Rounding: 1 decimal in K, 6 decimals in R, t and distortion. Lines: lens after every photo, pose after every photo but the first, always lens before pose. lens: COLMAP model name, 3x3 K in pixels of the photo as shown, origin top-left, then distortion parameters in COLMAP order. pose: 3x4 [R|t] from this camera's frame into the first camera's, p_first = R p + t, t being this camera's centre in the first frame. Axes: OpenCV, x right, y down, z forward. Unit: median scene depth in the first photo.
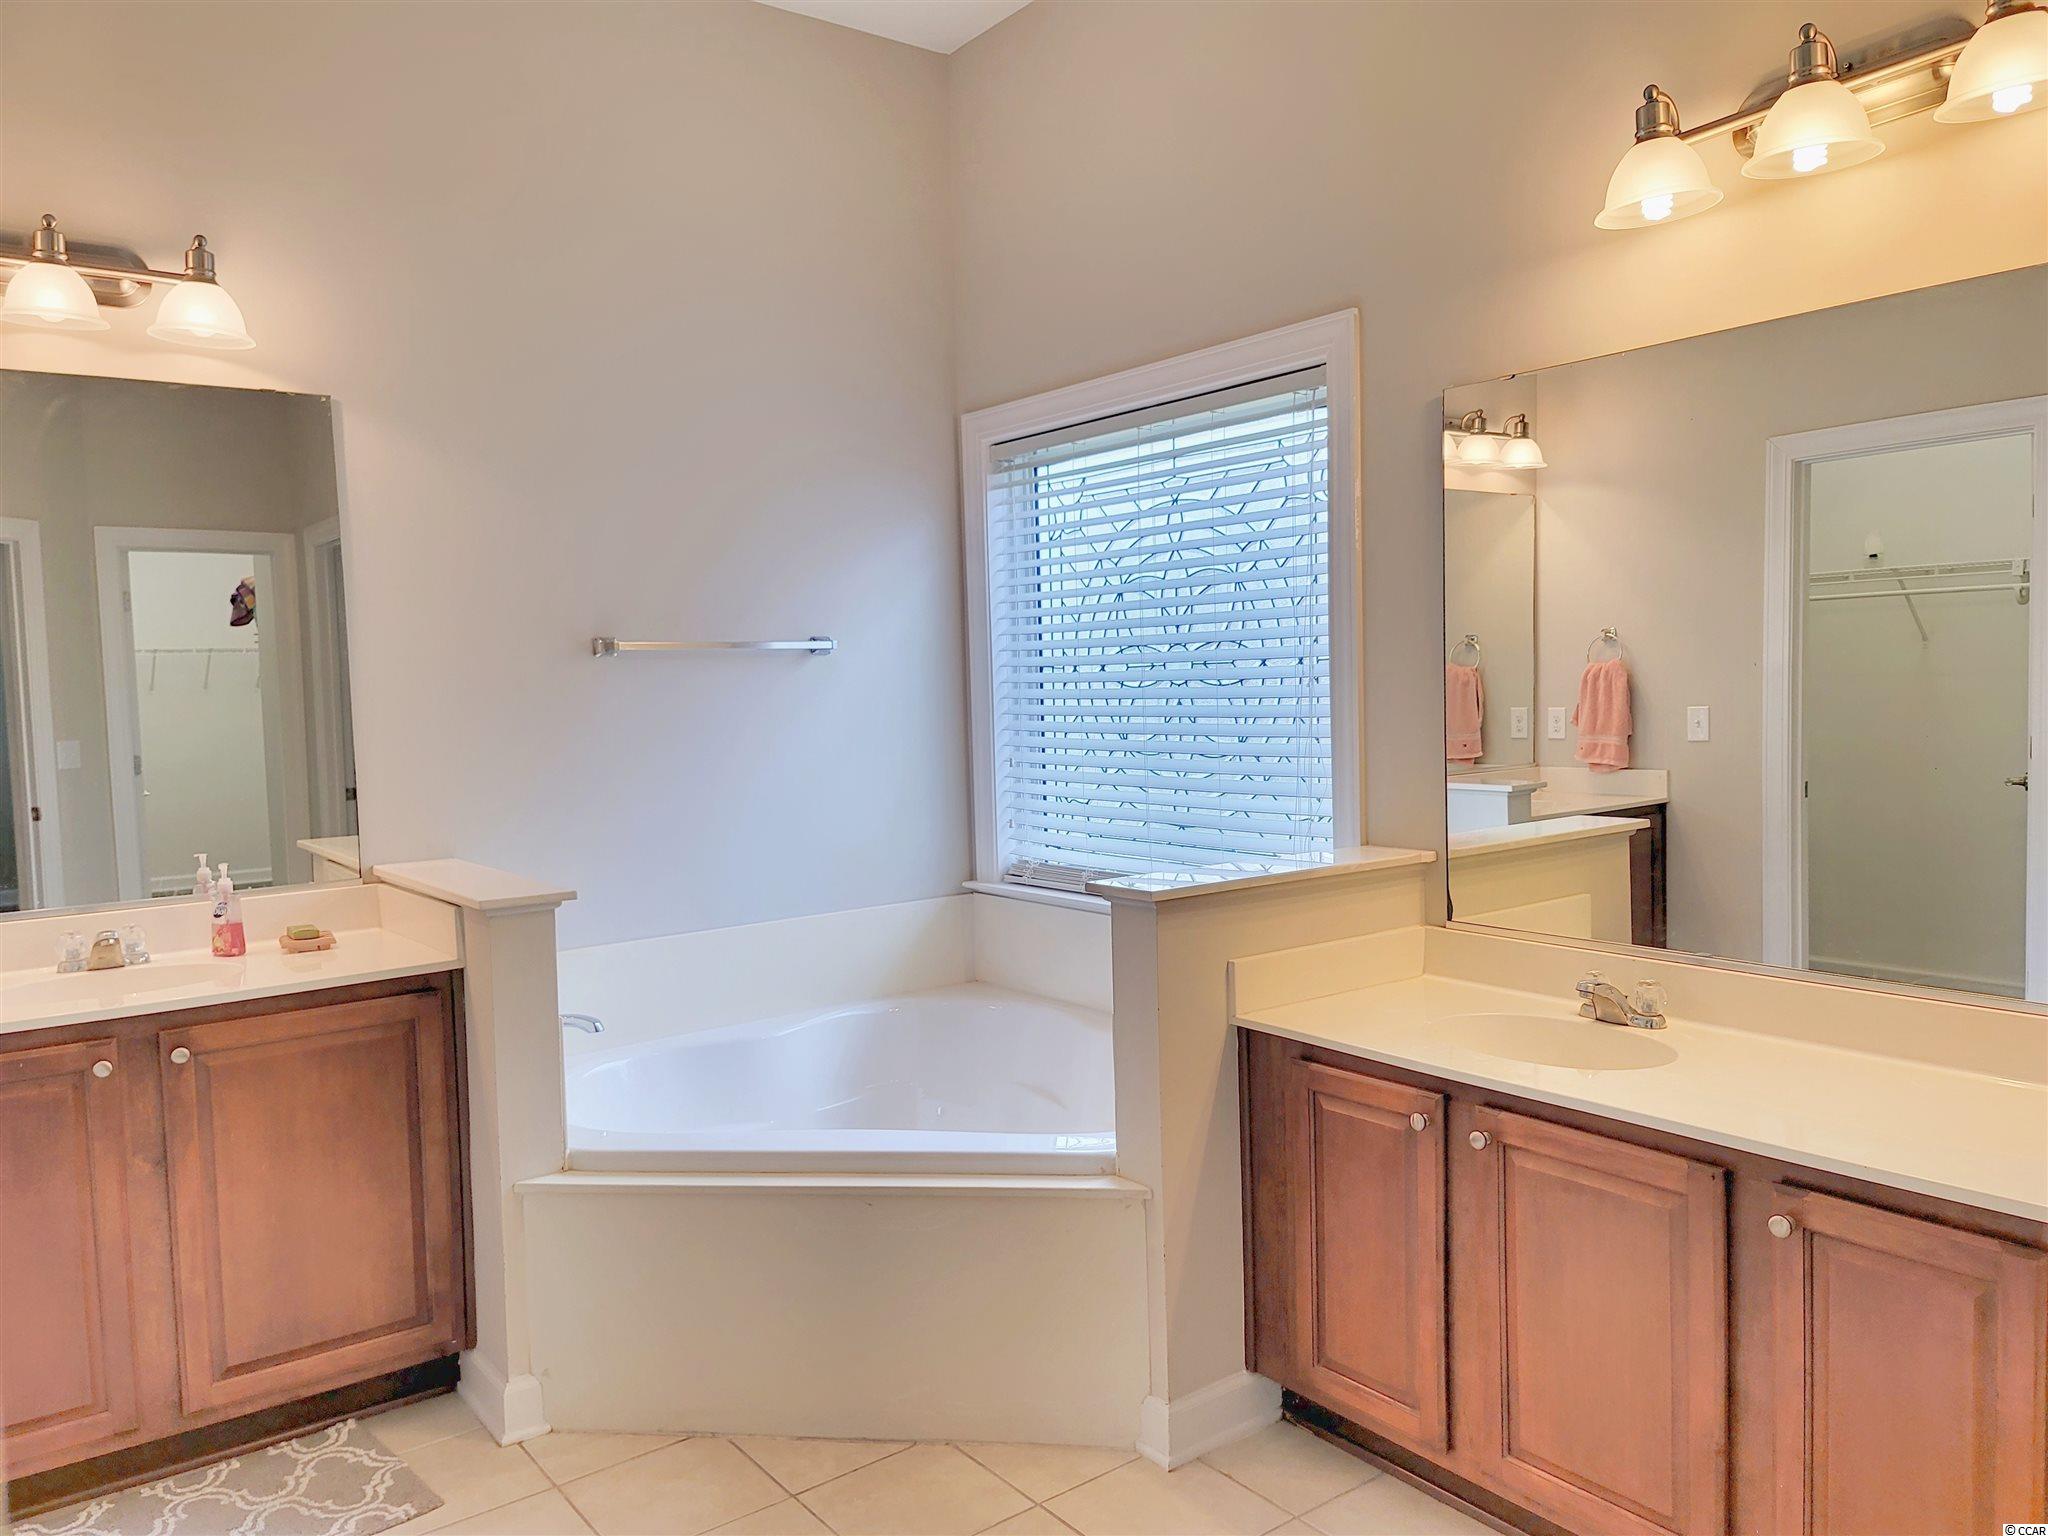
lens RADIAL K [[1508.6, 0, 1037.2], [0, 1508.6, 773.8], [0, 0, 1]] dist [0.069788, -0.051759]
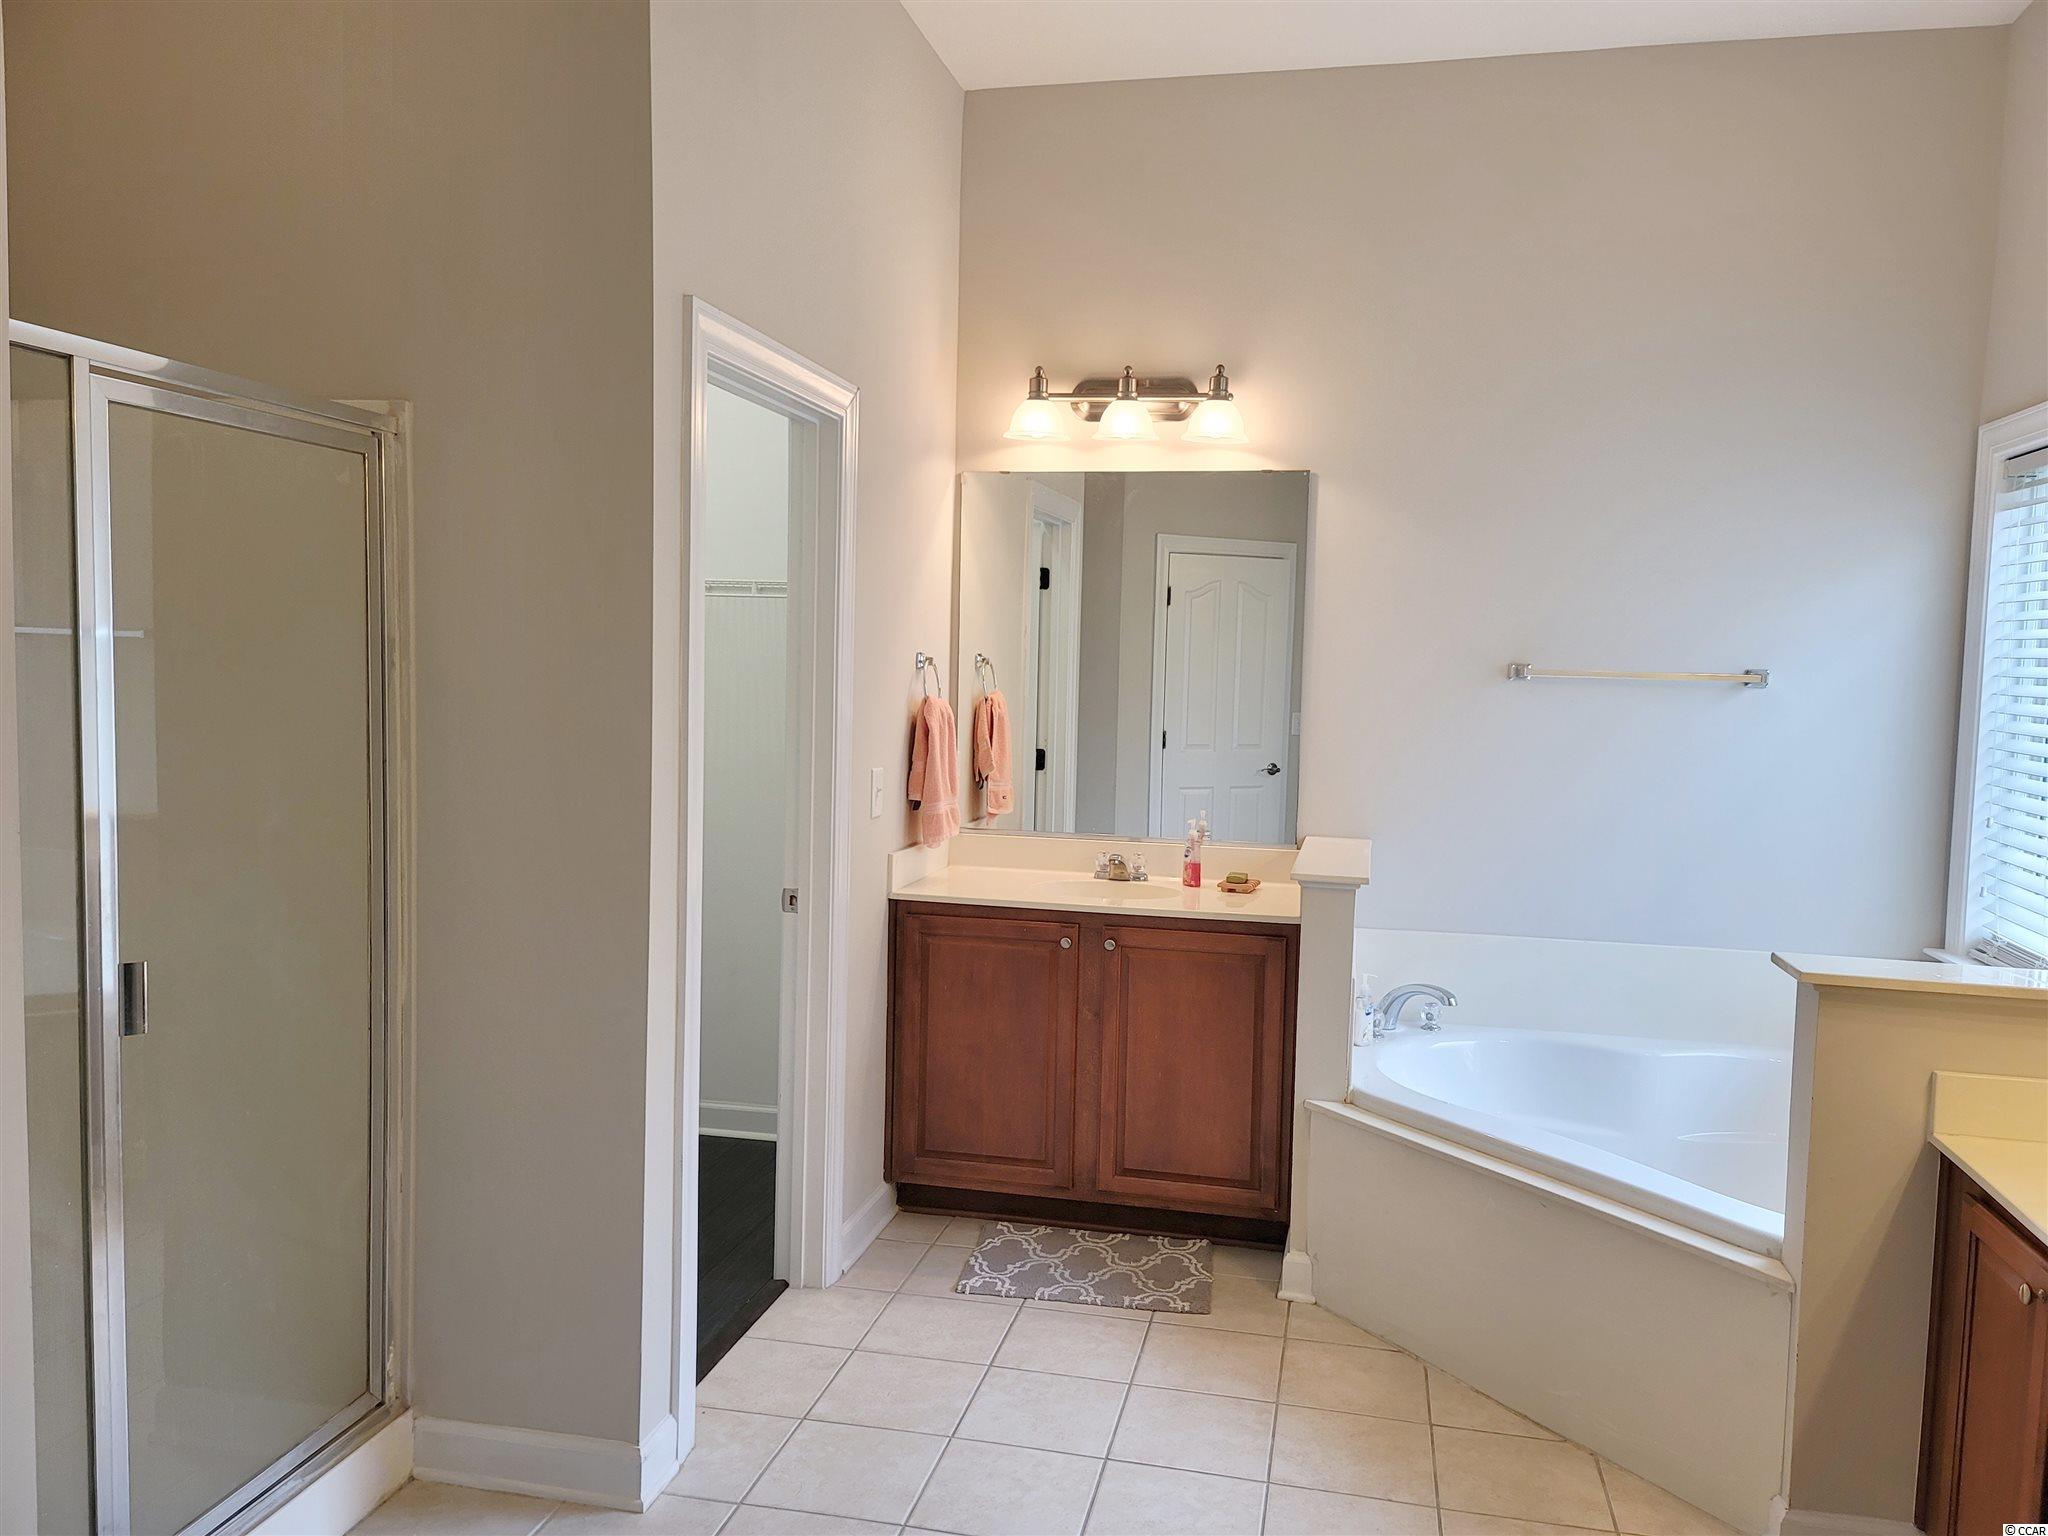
lens RADIAL K [[1508.6, 0, 1033.6], [0, 1508.6, 764.7], [0, 0, 1]] dist [0.069788, -0.051759]
pose [[0.647752, 0.100044, -0.755254, 0.423354], [-0.094159, 0.994253, 0.050946, -0.048893], [0.756010, 0.038114, 0.653449, -0.000804]]
